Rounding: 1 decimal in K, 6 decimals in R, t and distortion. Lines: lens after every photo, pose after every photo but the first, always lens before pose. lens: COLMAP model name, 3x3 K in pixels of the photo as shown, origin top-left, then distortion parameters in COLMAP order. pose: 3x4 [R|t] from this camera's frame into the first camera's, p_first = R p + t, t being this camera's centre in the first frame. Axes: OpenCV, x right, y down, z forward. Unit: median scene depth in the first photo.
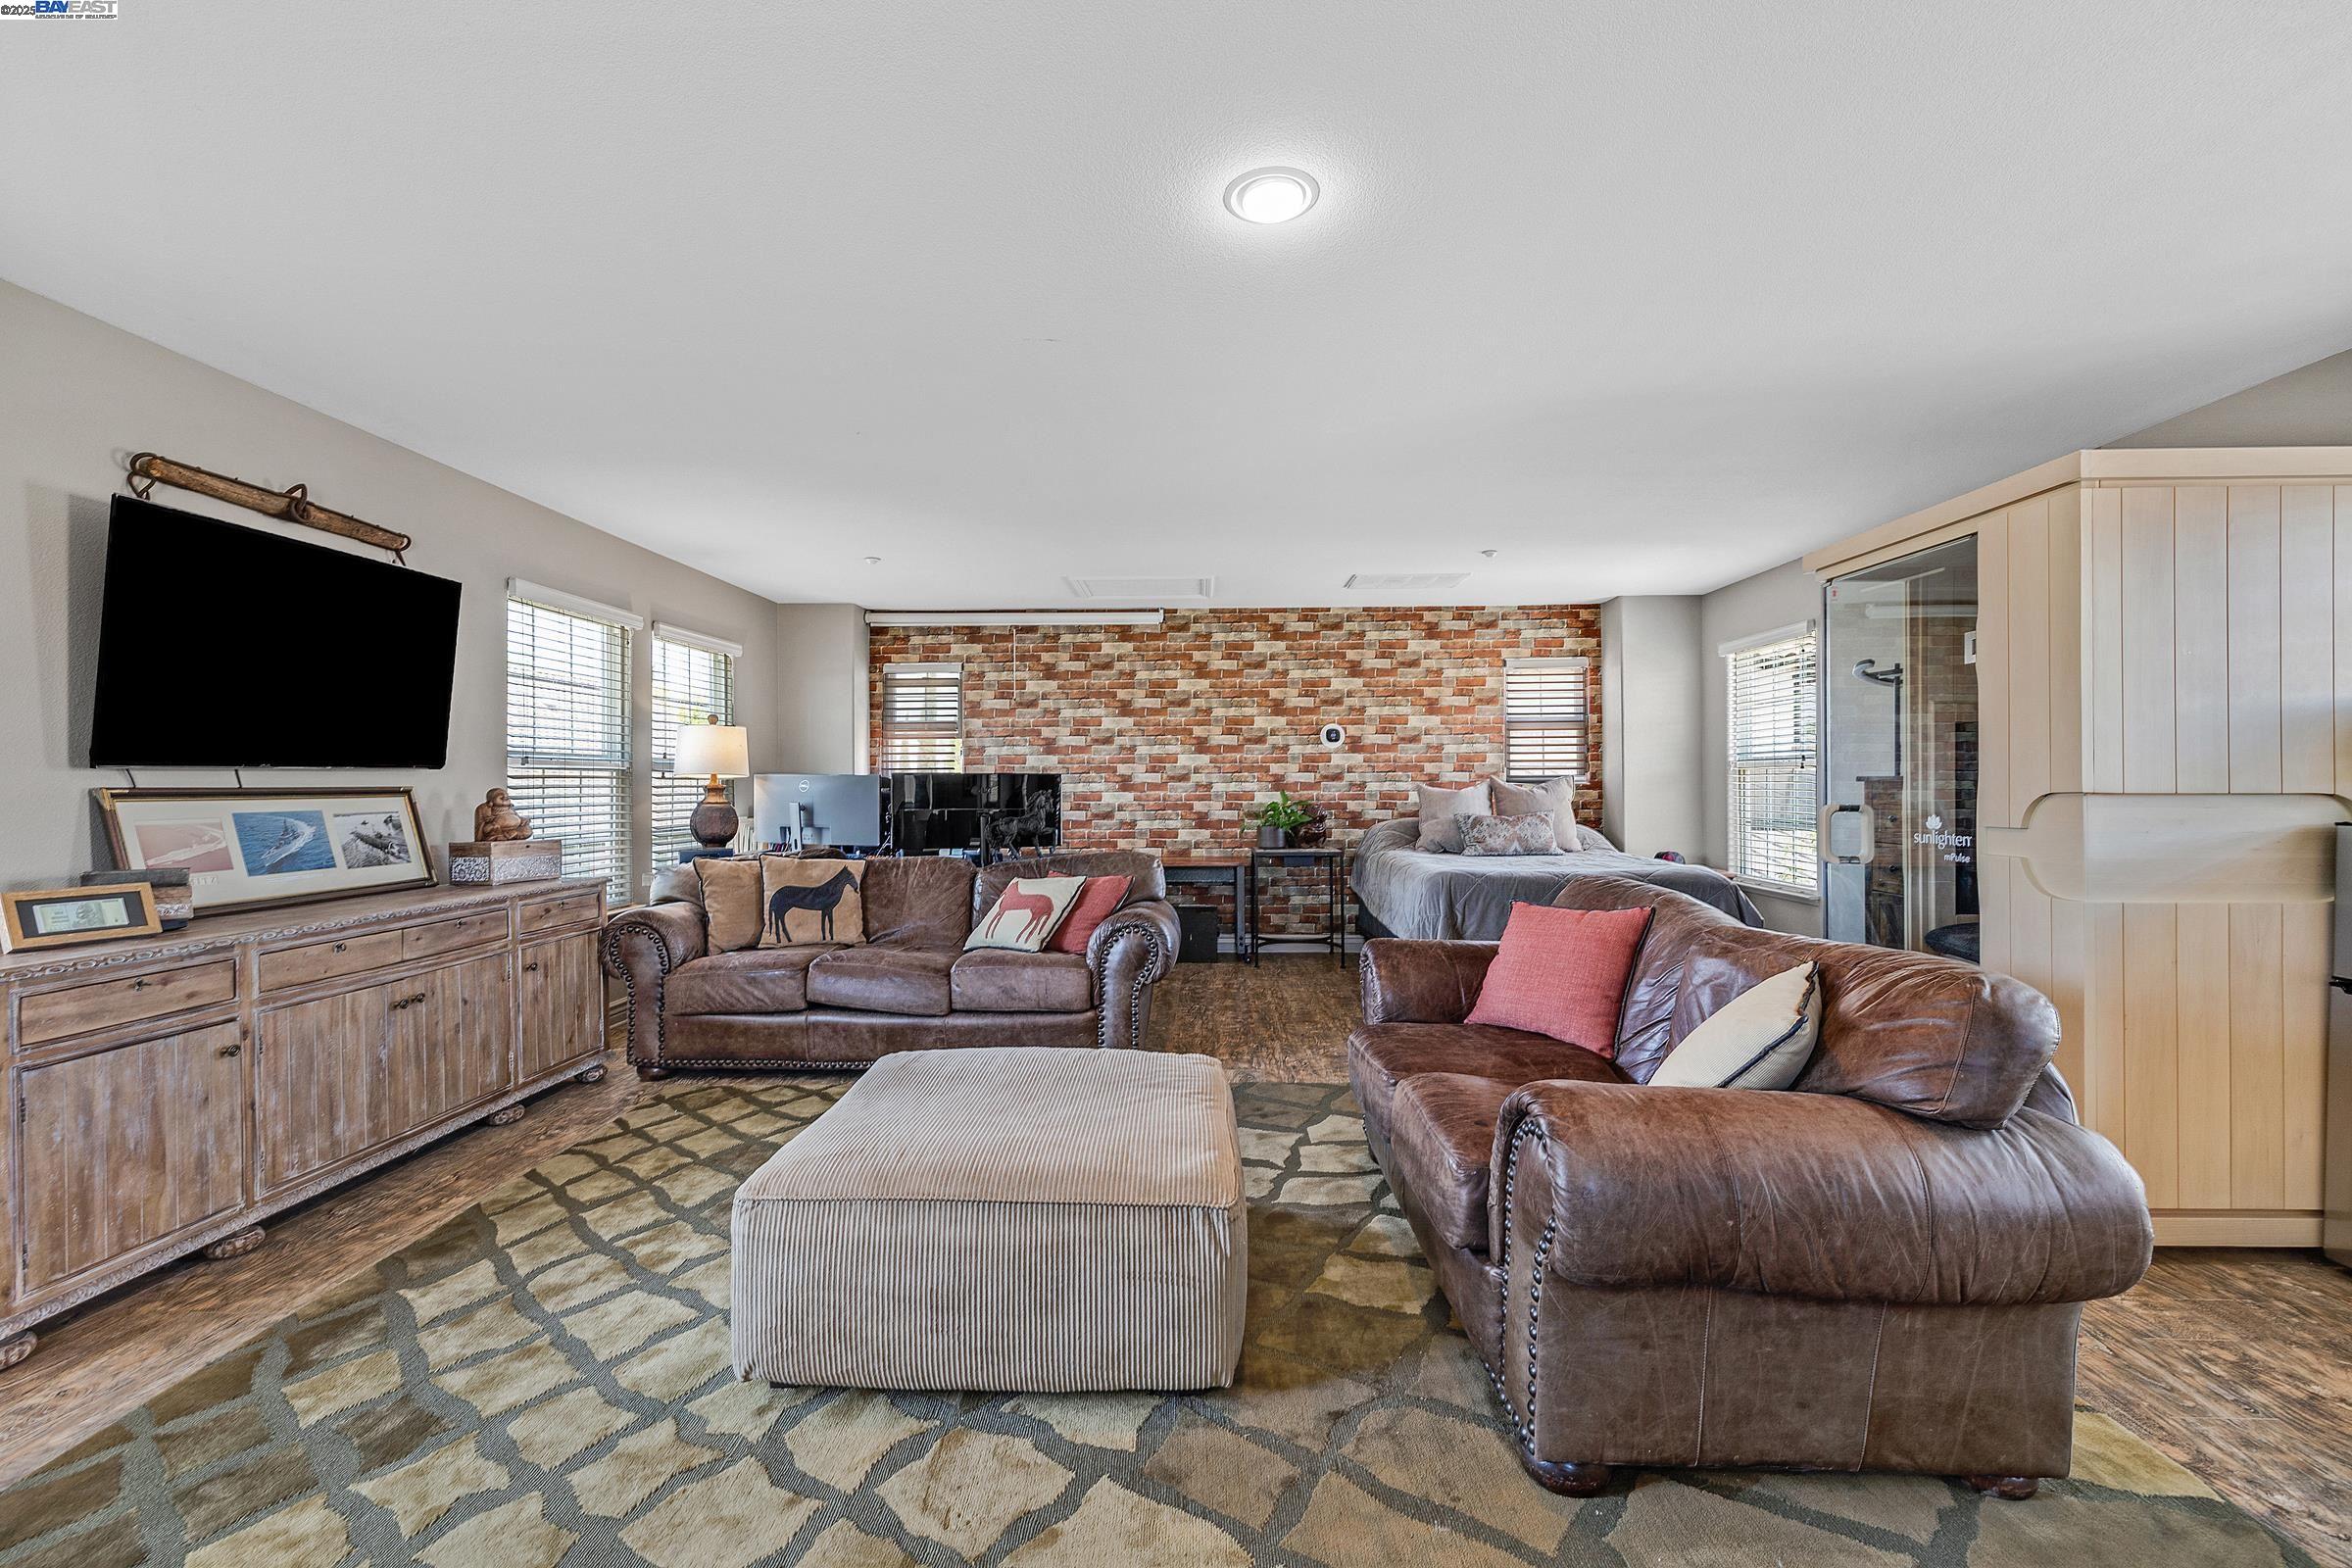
lens RADIAL K [[982.3, 0, 1177.7], [0, 982.3, 781.8], [0, 0, 1]] dist [-0.002081, -0.000162]
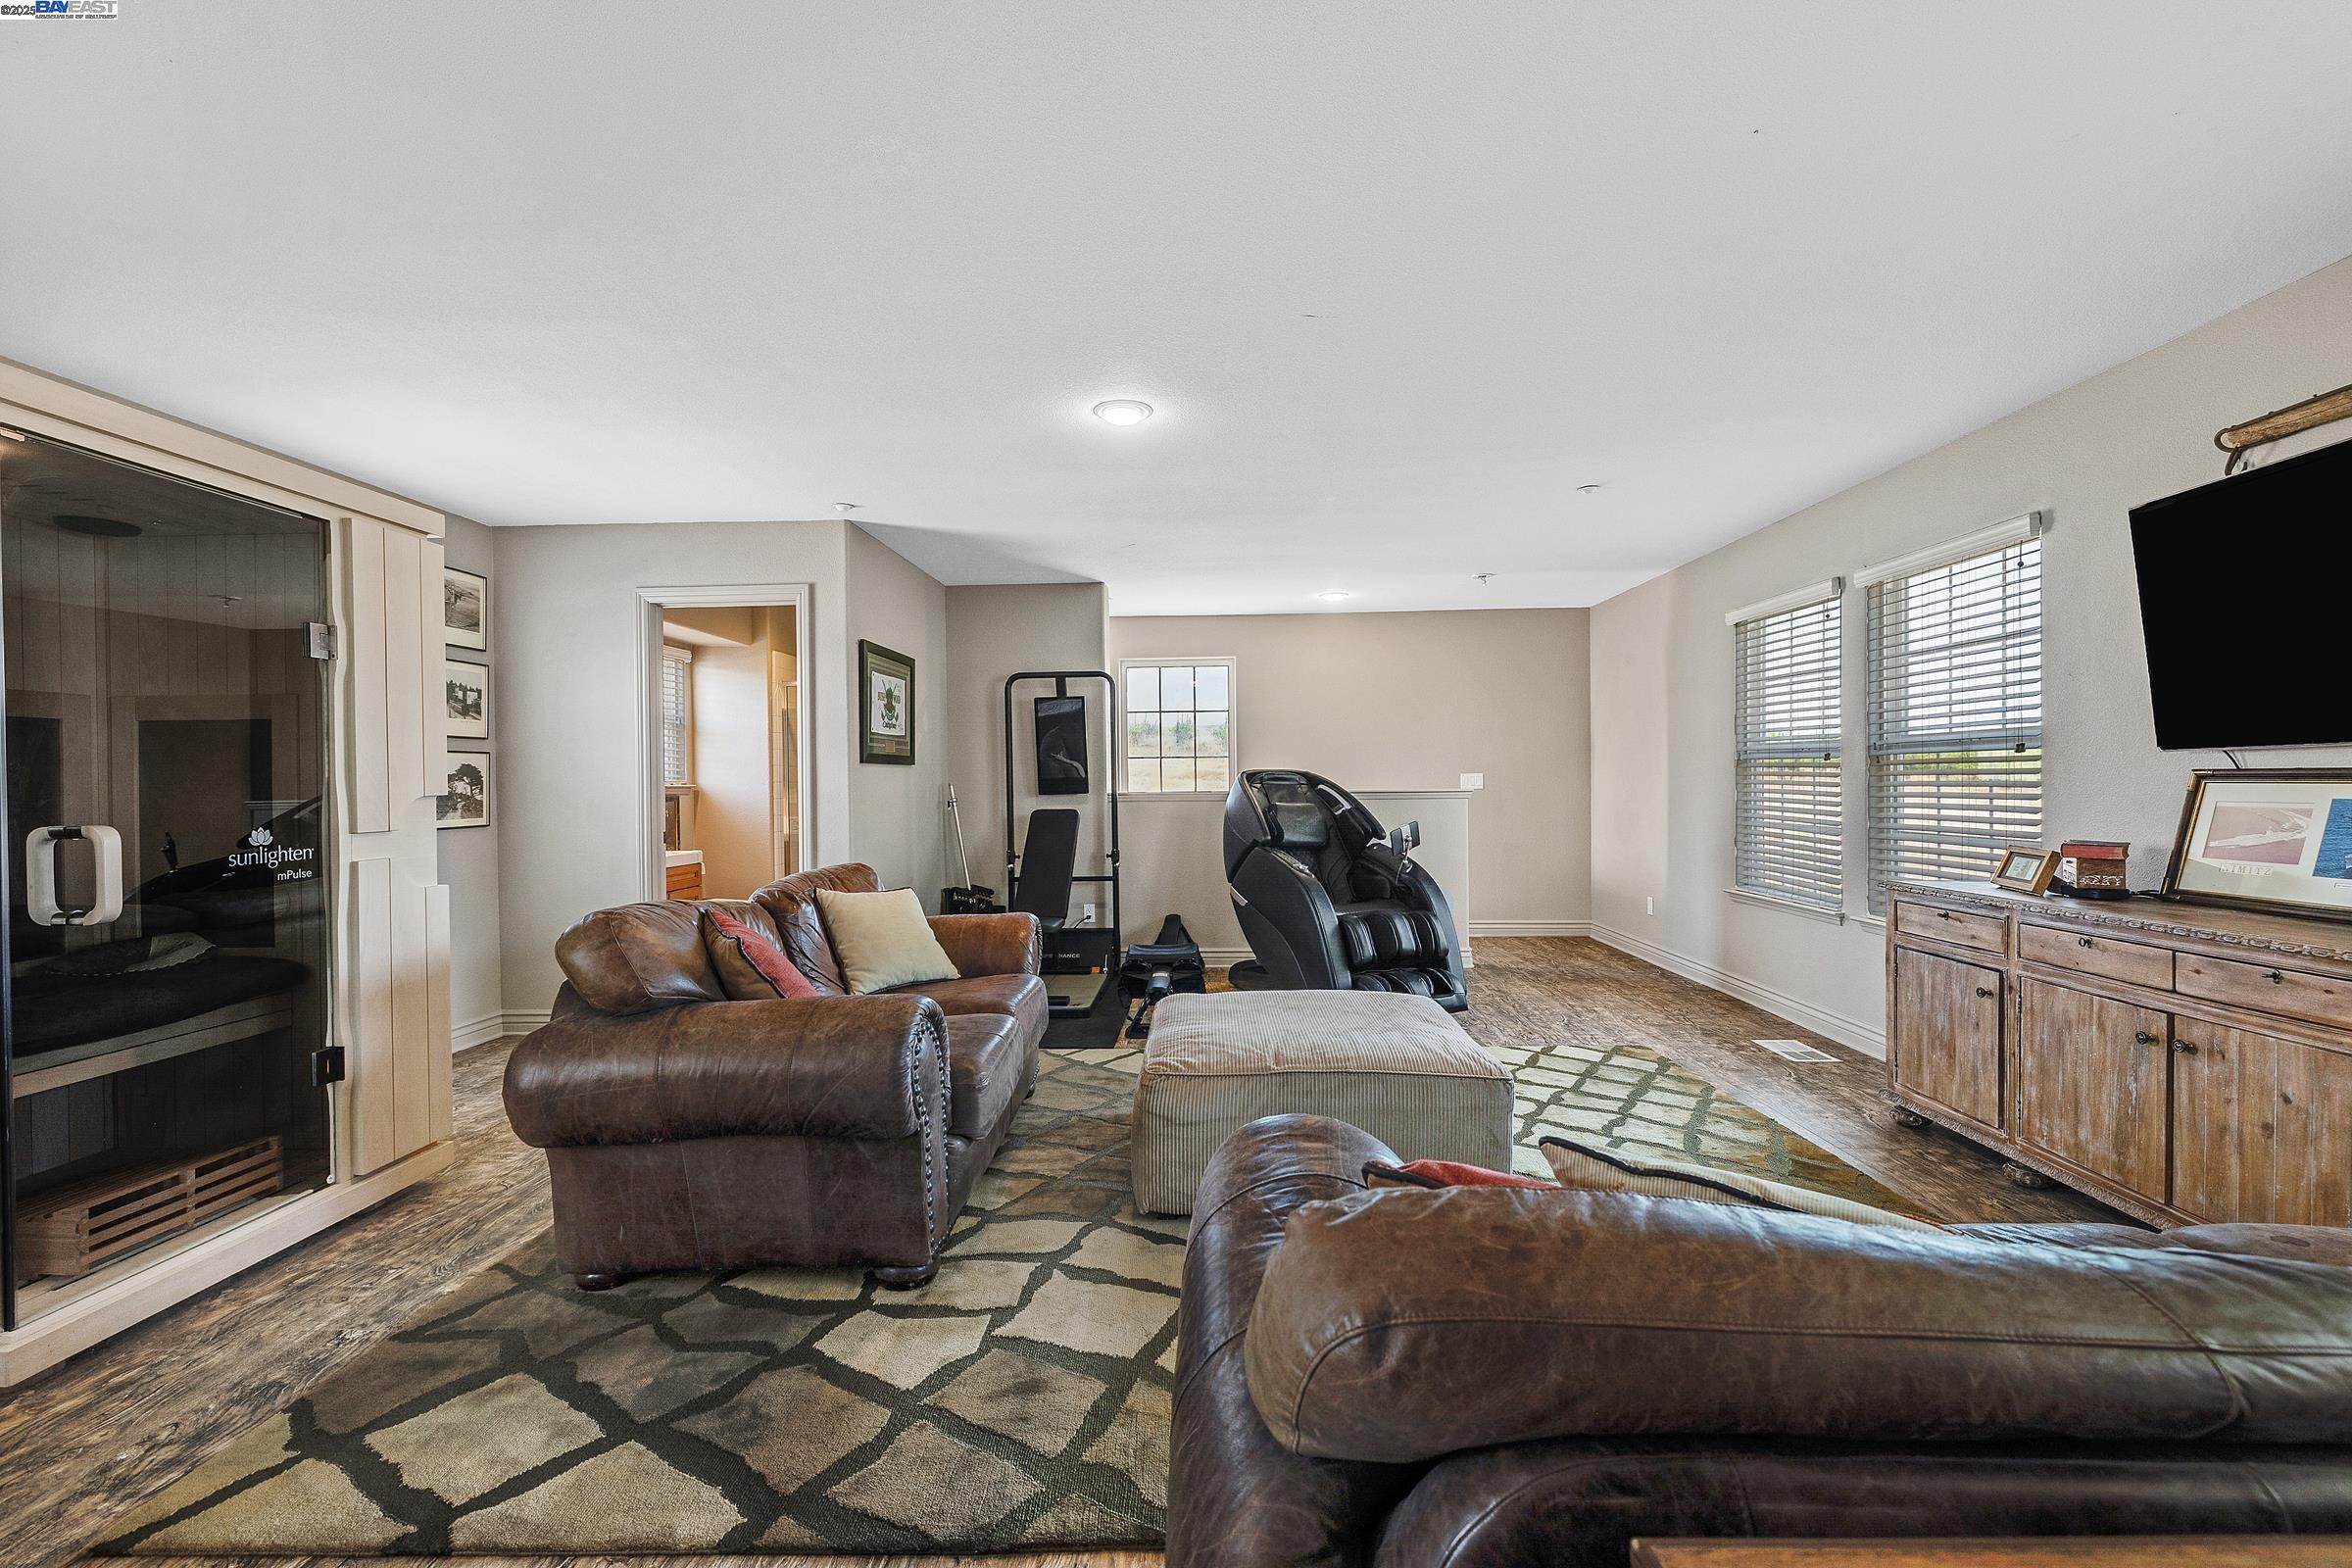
lens RADIAL K [[982.3, 0, 1174.6], [0, 982.3, 785.1], [0, 0, 1]] dist [-0.002081, -0.000162]
pose [[-0.999782, 0.012634, 0.016634, -0.005816], [0.012669, 0.999918, 0.002002, 0.006366], [-0.016607, 0.002212, -0.999860, 1.885497]]
